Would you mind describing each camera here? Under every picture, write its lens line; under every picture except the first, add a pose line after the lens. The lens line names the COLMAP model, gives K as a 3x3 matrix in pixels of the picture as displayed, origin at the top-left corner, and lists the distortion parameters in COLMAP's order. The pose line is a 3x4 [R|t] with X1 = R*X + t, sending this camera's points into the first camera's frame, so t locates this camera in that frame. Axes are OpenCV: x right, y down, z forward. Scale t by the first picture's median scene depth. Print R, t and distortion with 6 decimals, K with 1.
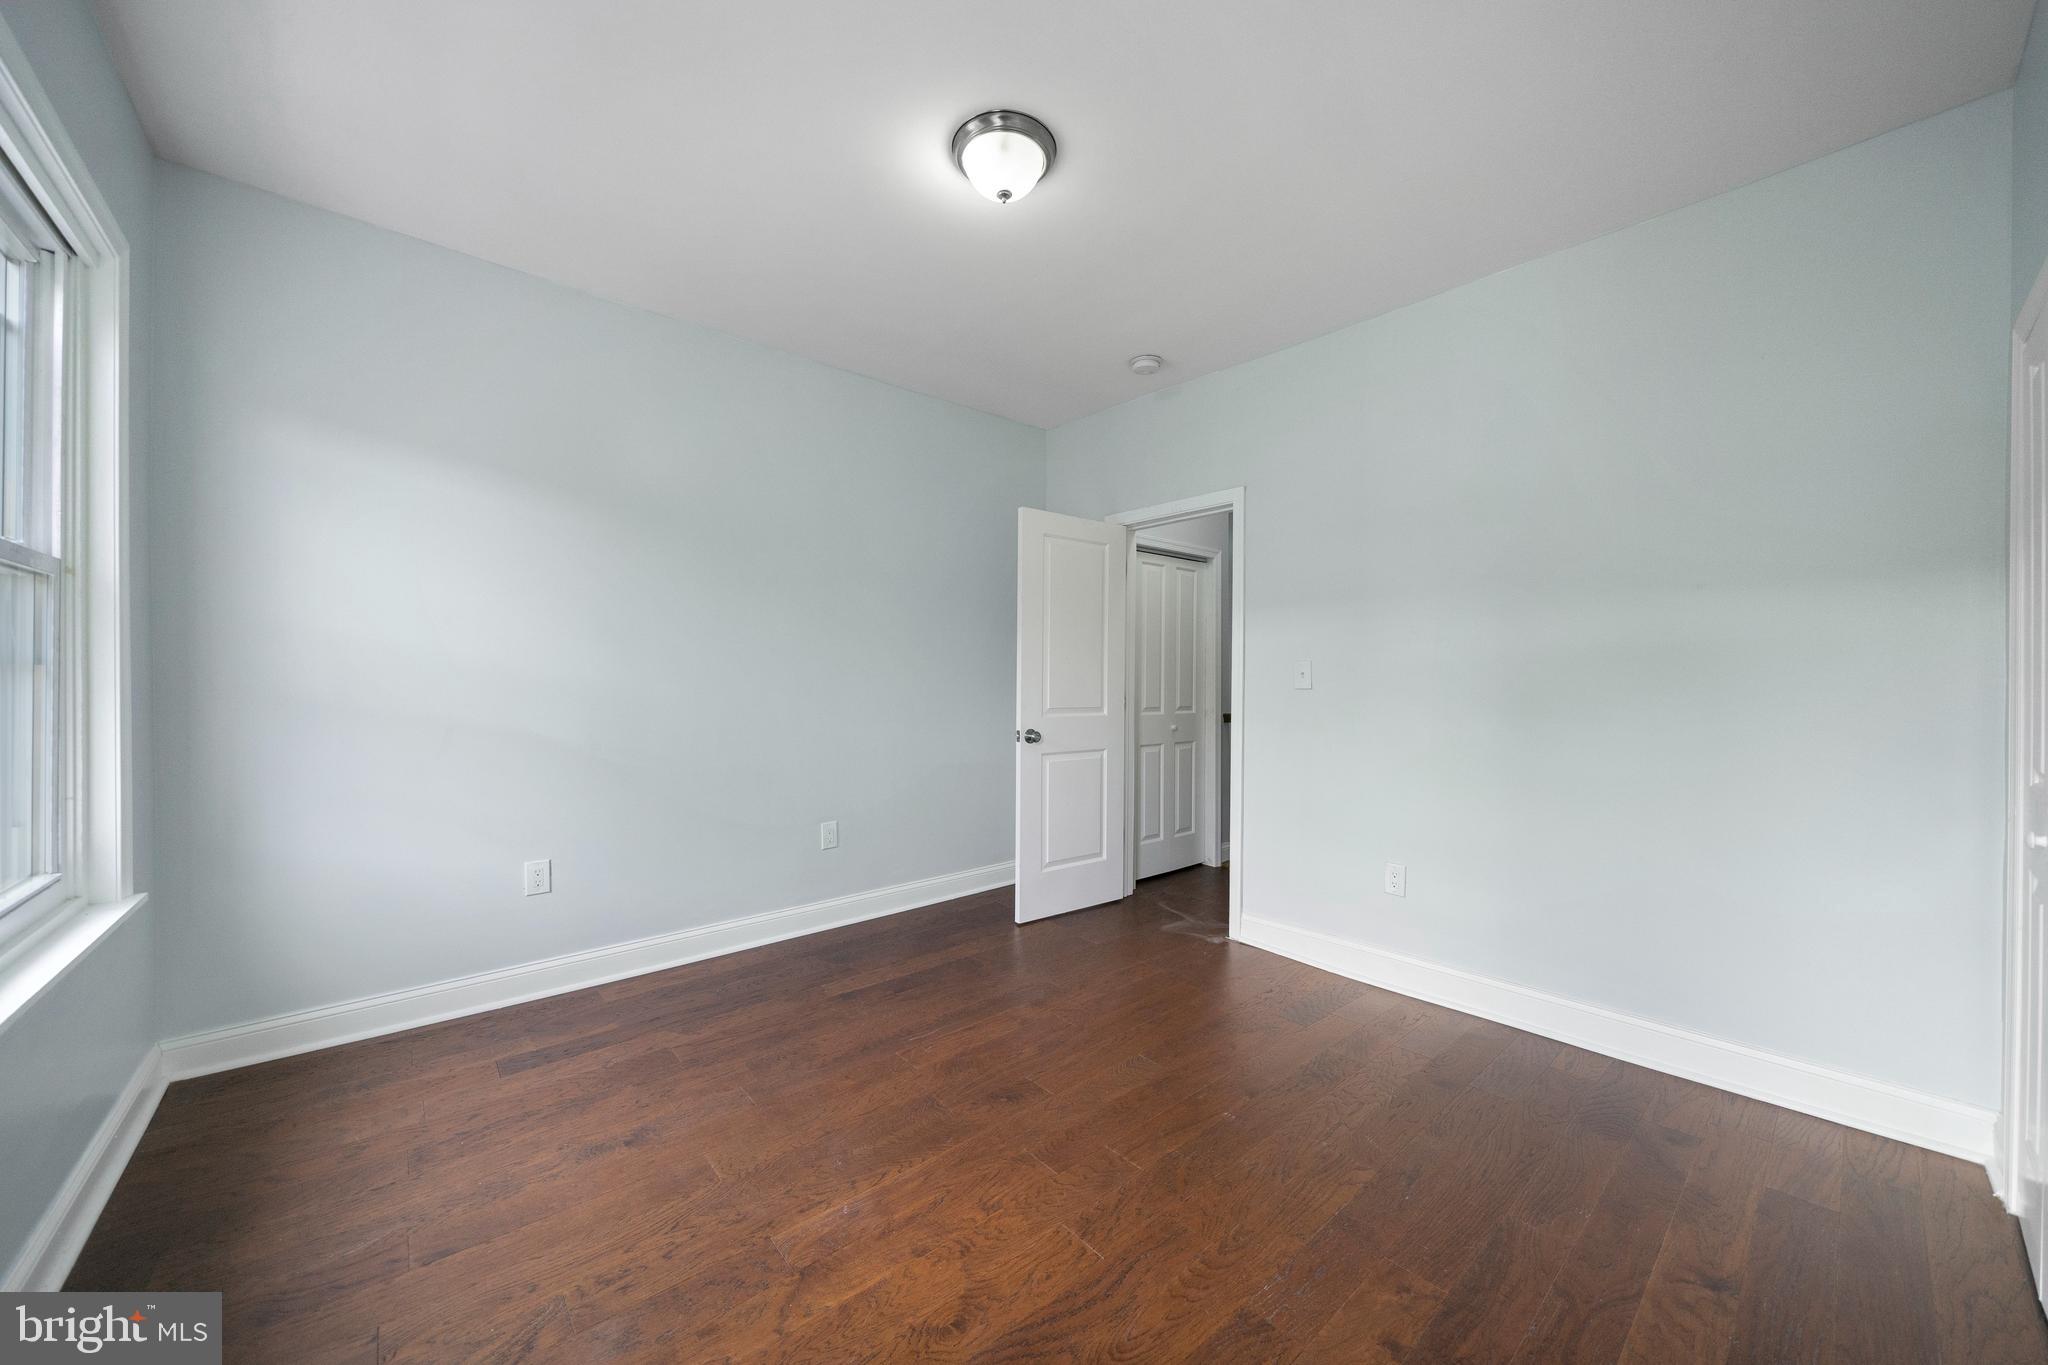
lens RADIAL K [[728.4, 0, 1024.0], [0, 728.4, 682.5], [0, 0, 1]] dist [-0.000762, 0.000012]
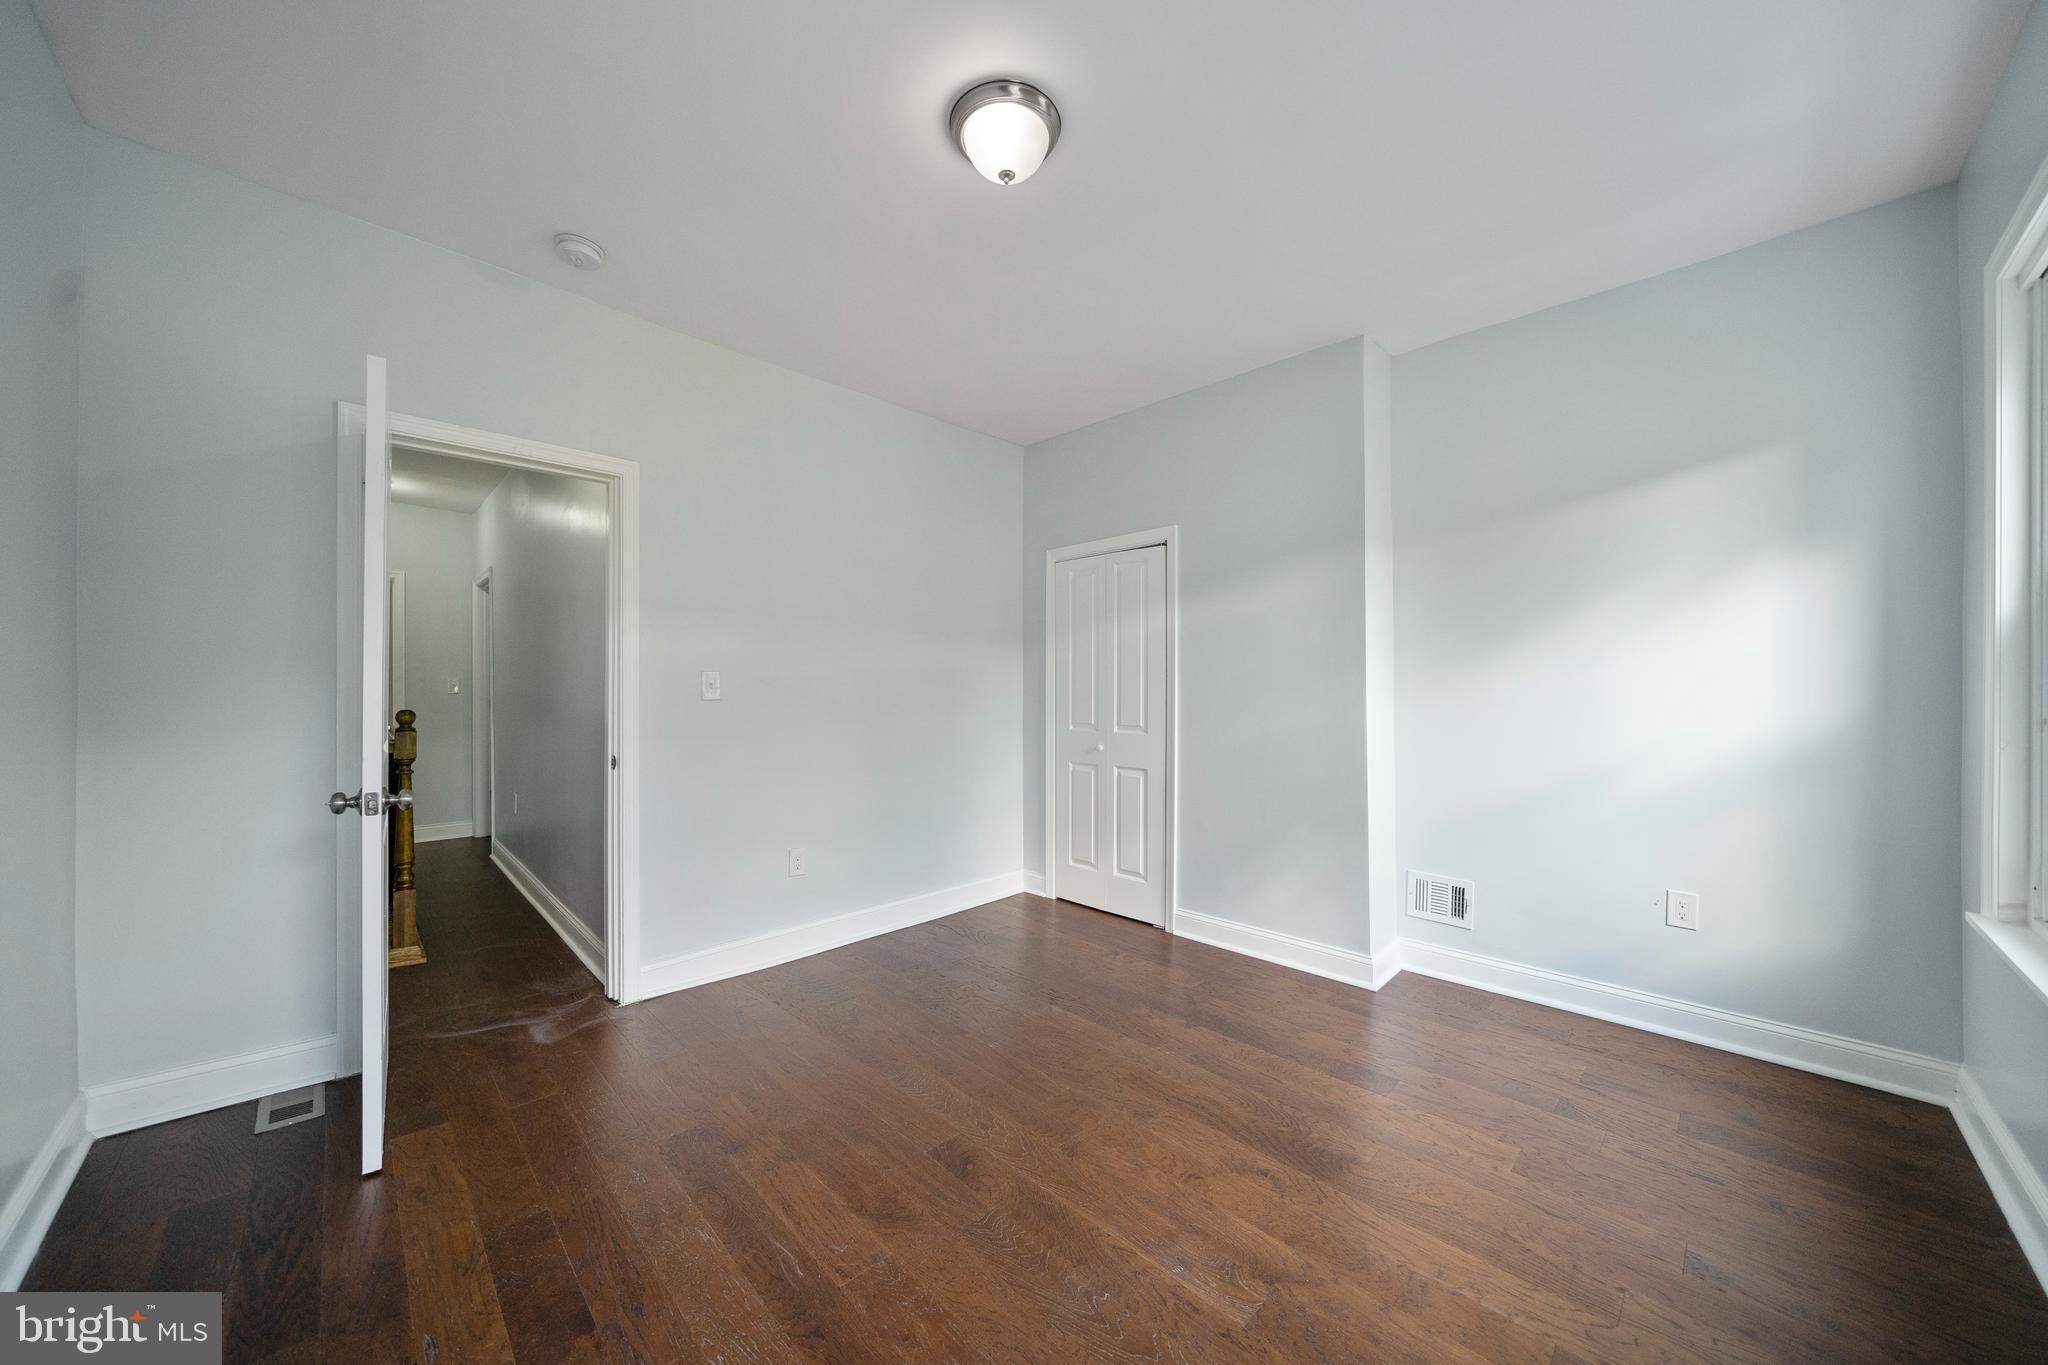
lens RADIAL K [[710.4, 0, 1030.4], [0, 710.4, 682.1], [0, 0, 1]] dist [0.000054, 0.000078]
pose [[-0.053286, 0.004878, 0.998567, -1.020662], [0.001410, 0.999987, -0.004809, -0.012284], [-0.998578, 0.001151, -0.053292, 1.110110]]
